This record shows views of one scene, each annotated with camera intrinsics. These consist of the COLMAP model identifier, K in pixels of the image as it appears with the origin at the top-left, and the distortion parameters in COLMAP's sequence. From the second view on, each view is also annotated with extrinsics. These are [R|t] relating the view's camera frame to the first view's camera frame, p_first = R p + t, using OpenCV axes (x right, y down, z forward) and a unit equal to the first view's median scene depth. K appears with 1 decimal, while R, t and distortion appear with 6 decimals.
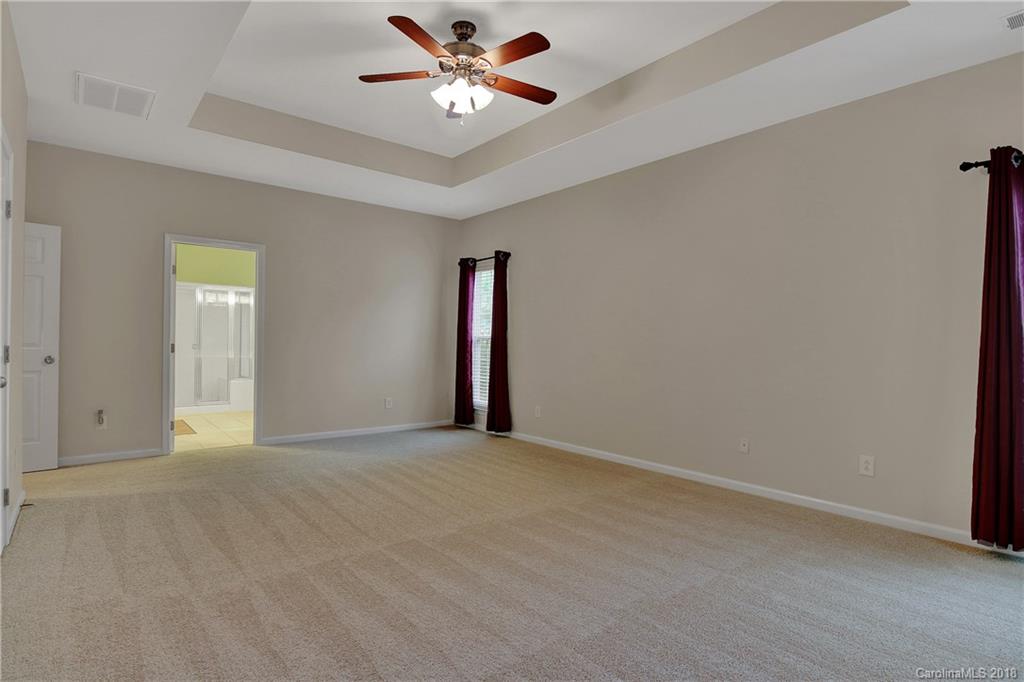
lens RADIAL K [[536.2, 0, 509.6], [0, 536.2, 343.8], [0, 0, 1]] dist [0.016015, -0.000492]
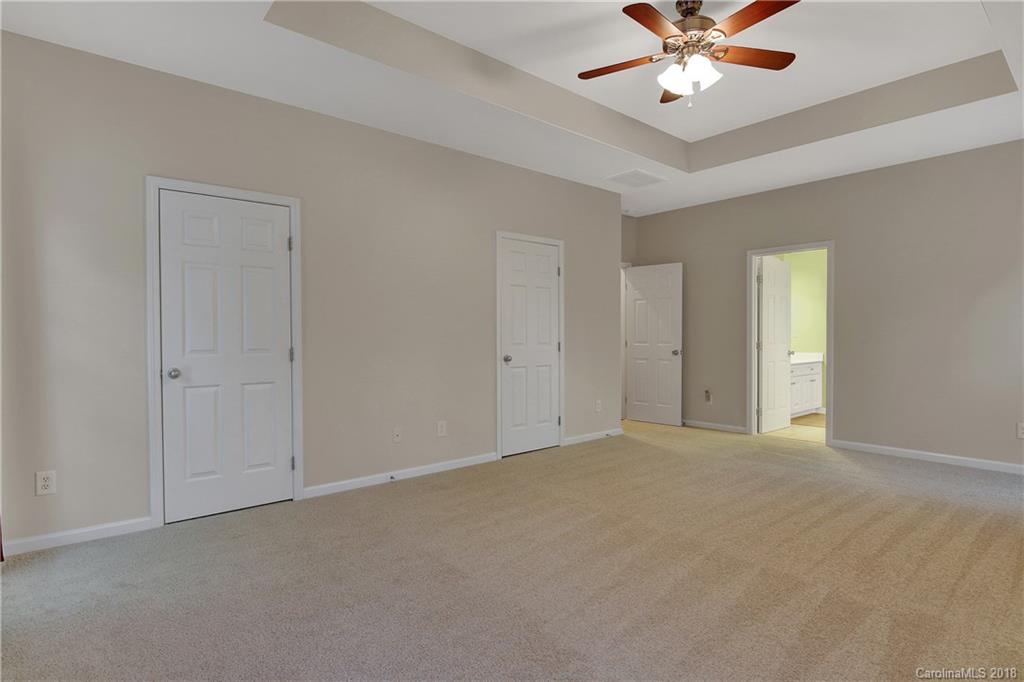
lens RADIAL K [[536.2, 0, 504.8], [0, 536.2, 341.5], [0, 0, 1]] dist [0.016015, -0.000492]
pose [[0.021880, -0.003076, -0.999756, 0.584518], [-0.001658, 0.999994, -0.003113, 0.003962], [0.999759, 0.001726, 0.021875, 0.456070]]
